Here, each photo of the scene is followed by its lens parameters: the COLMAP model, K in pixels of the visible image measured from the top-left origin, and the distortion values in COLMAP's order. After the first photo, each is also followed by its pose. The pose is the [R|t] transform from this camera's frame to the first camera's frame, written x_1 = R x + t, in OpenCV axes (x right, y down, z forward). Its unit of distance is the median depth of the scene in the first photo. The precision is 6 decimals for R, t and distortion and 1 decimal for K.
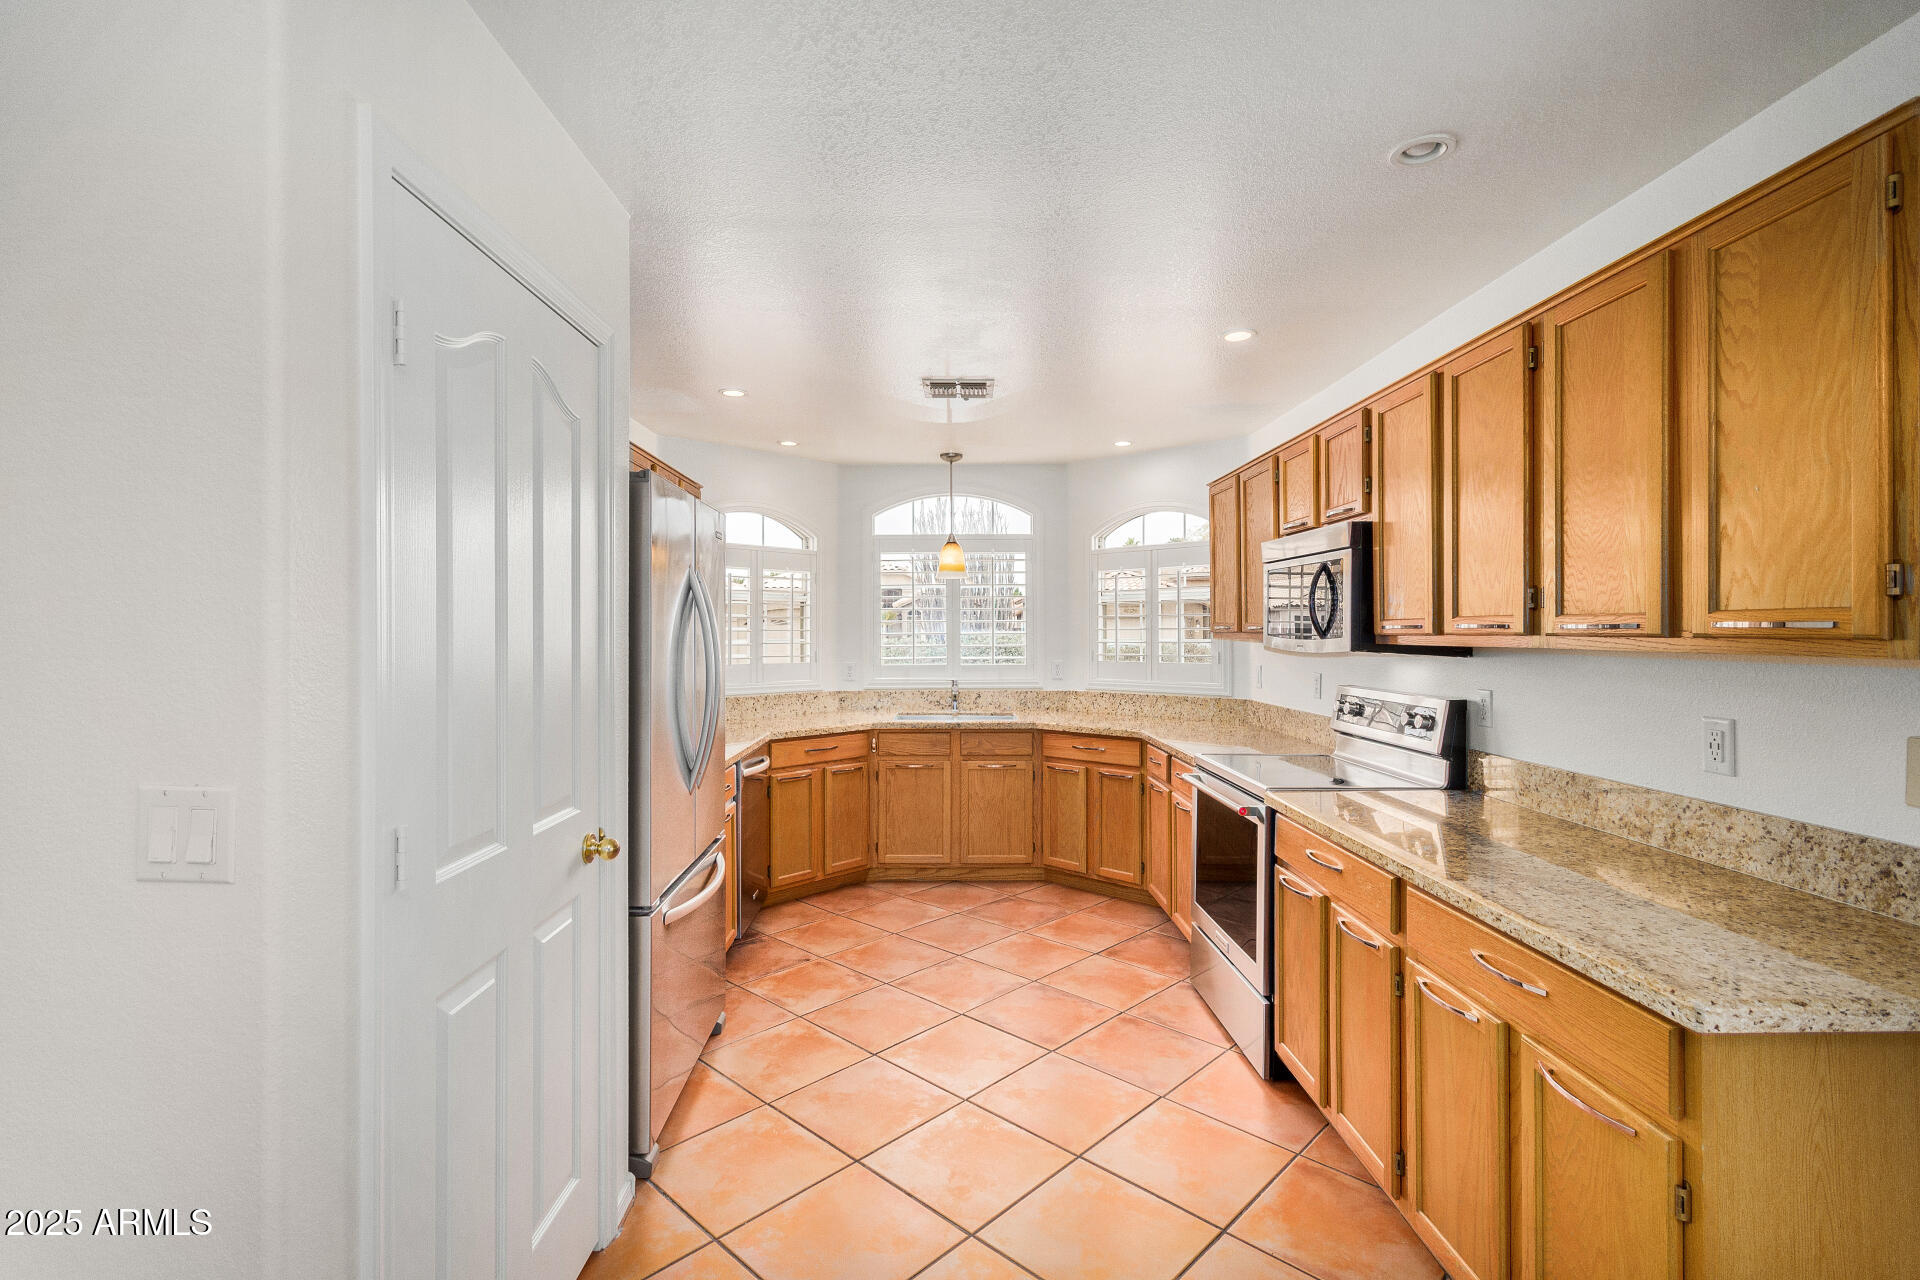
lens RADIAL K [[888.6, 0, 965.7], [0, 888.6, 630.6], [0, 0, 1]] dist [0.002929, 0.000008]
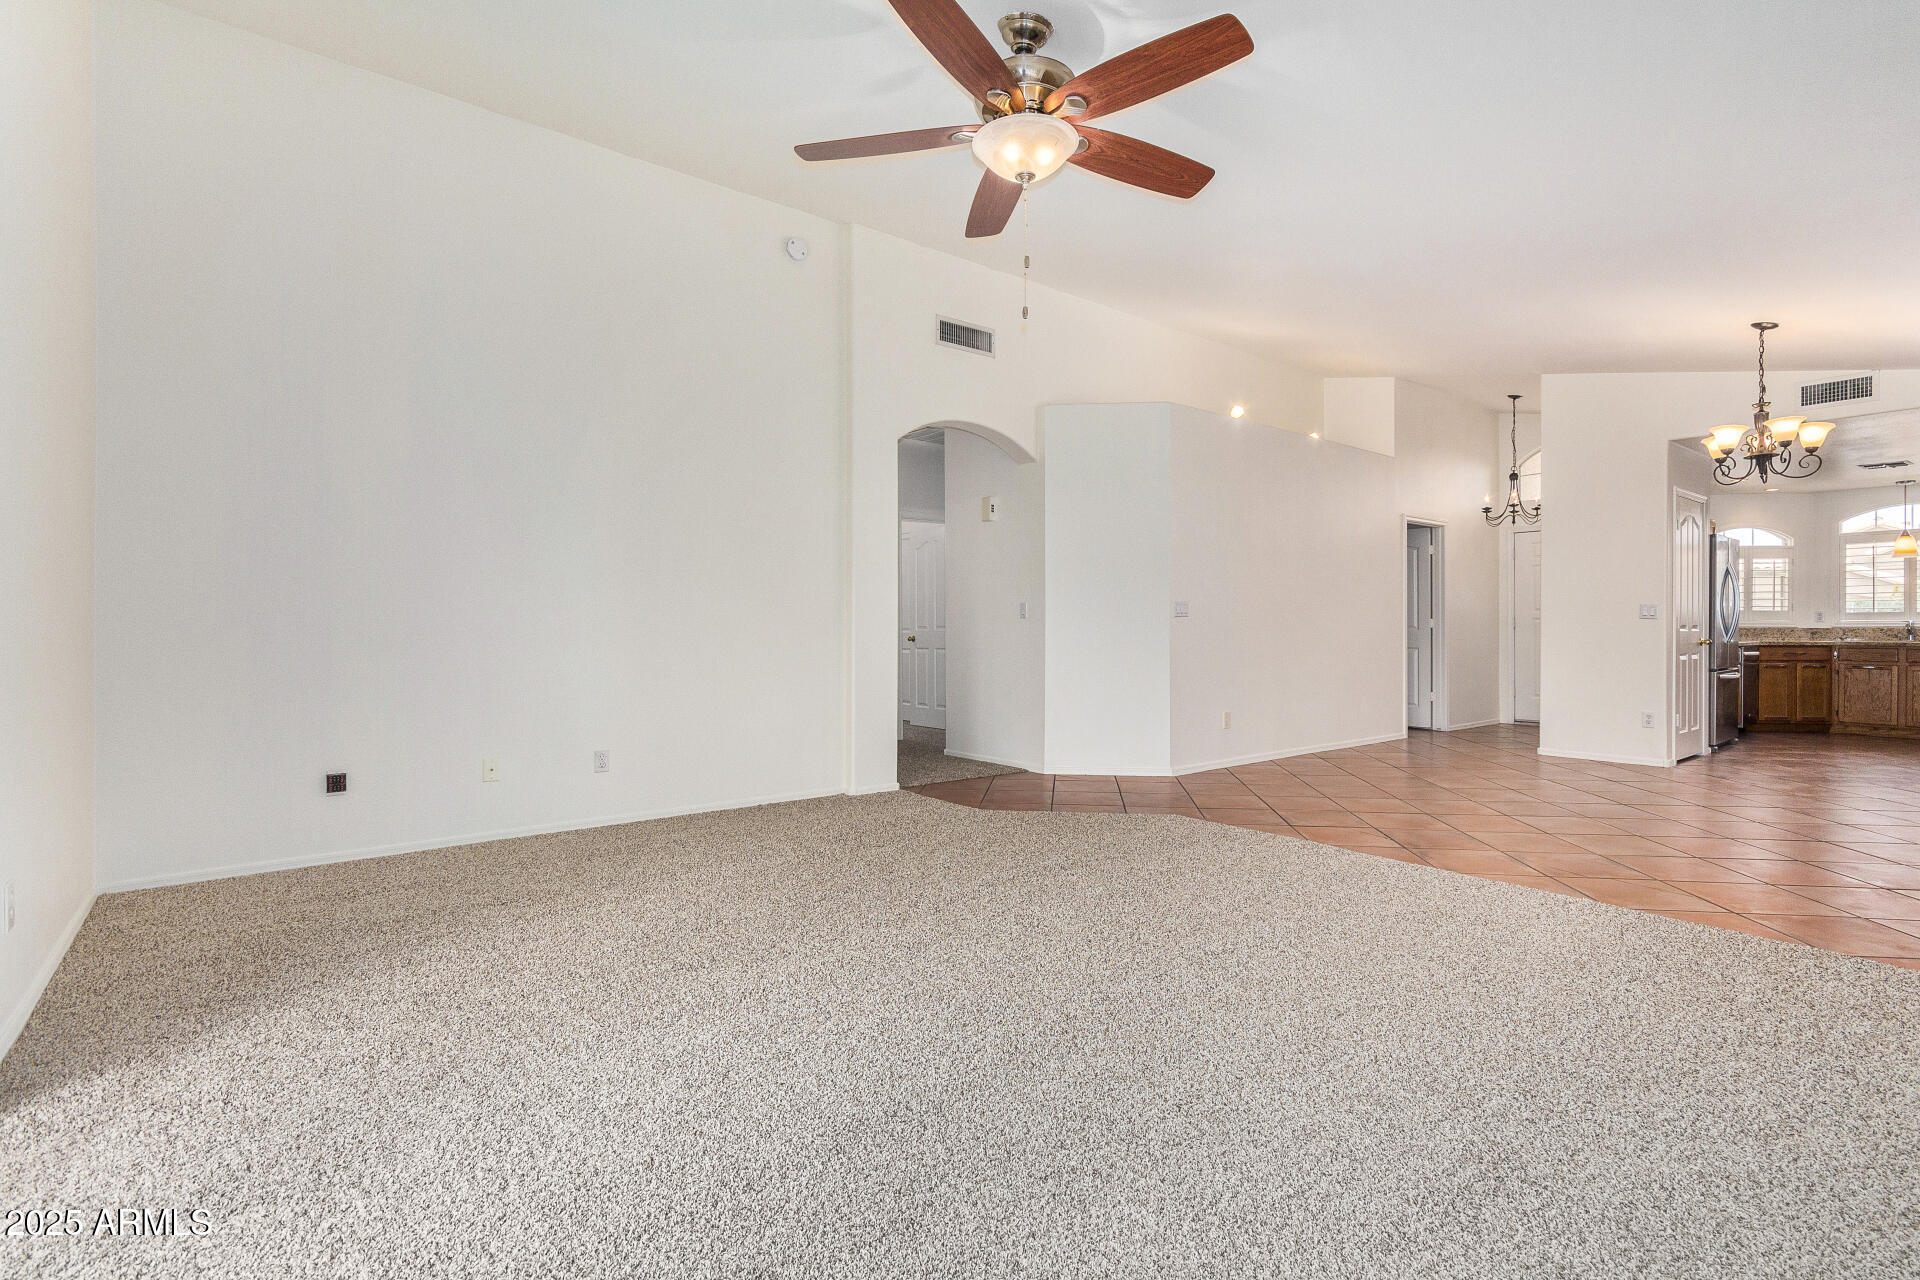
lens RADIAL K [[882.6, 0, 962.4], [0, 882.6, 628.7], [0, 0, 1]] dist [0.001221, 0.000188]
pose [[0.594722, 0.007158, -0.803900, 0.298931], [-0.002480, 0.999972, 0.007069, 0.073952], [0.803928, -0.002211, 0.594723, -1.552960]]
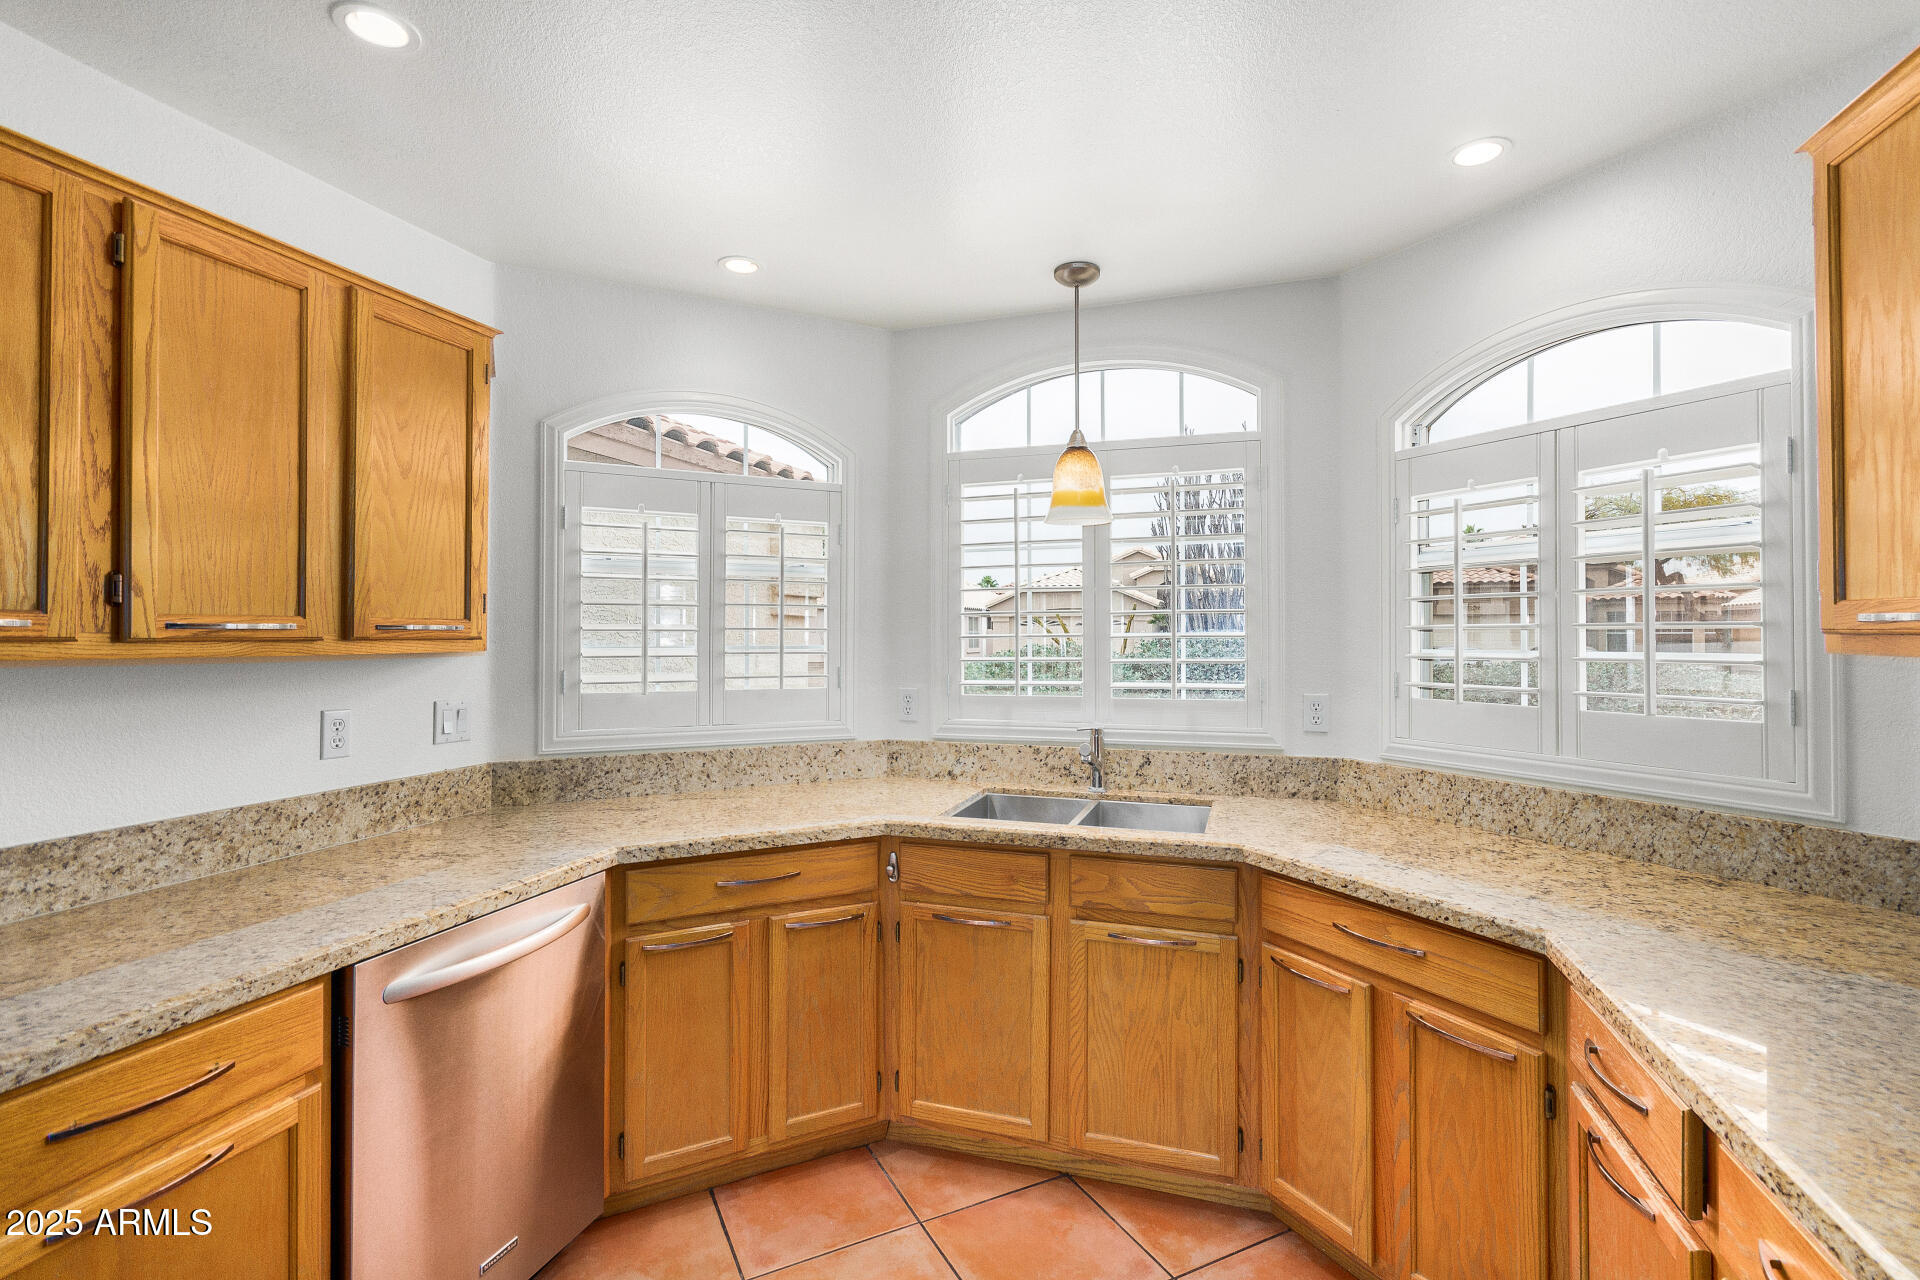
lens RADIAL K [[888.6, 0, 965.7], [0, 888.6, 630.6], [0, 0, 1]] dist [0.002929, 0.000008]
pose [[0.945396, -0.000009, -0.325925, 0.098284], [-0.000765, 0.999997, -0.002247, 0.001698], [0.325924, 0.002374, 0.945393, 0.598311]]
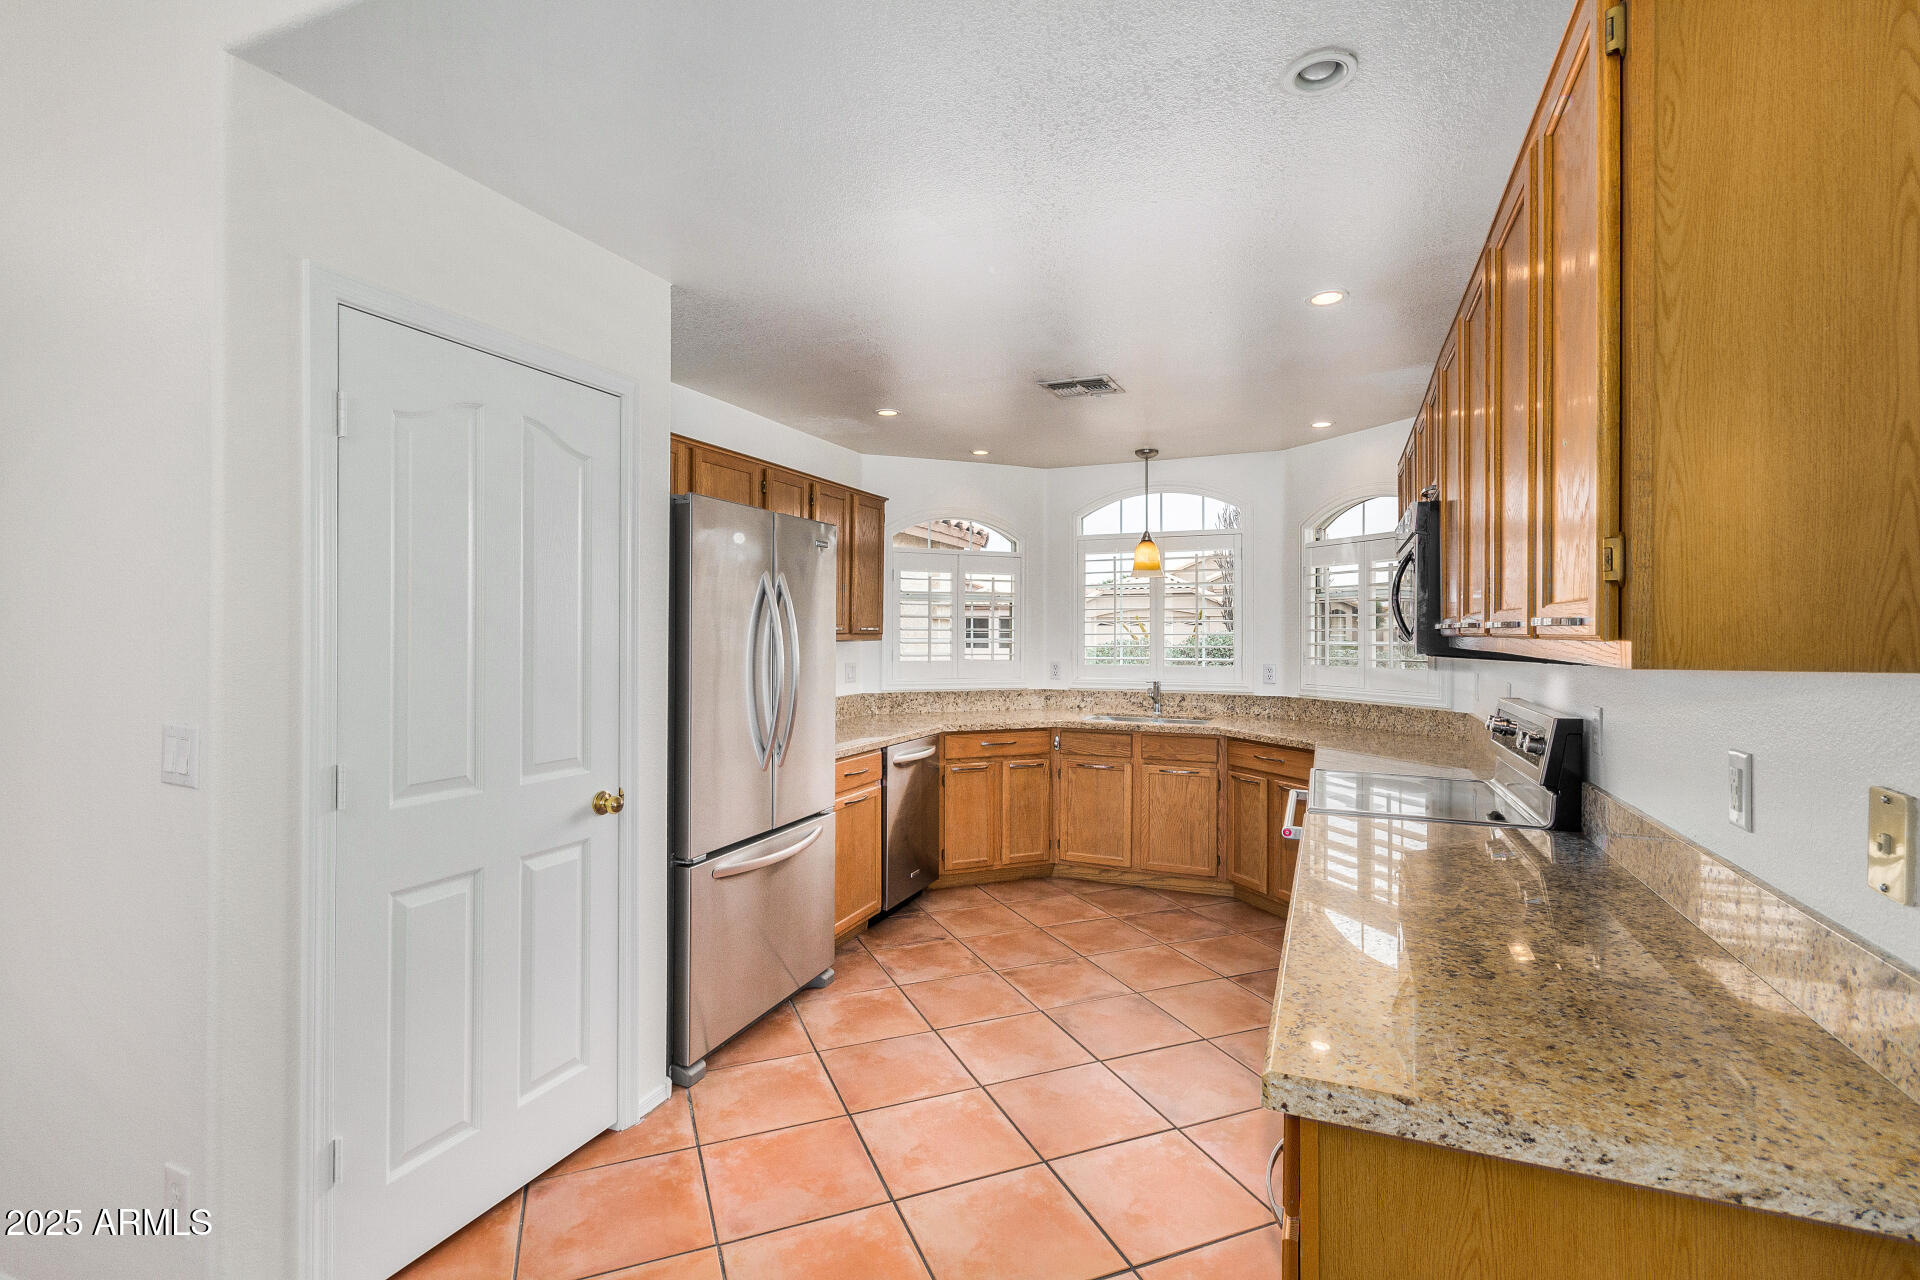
lens RADIAL K [[888.6, 0, 965.7], [0, 888.6, 630.6], [0, 0, 1]] dist [0.002929, 0.000008]
pose [[0.912637, 0.004033, -0.408751, 0.233233], [-0.004593, 0.999989, -0.000388, 0.001183], [0.408745, 0.002232, 0.912646, 0.031534]]
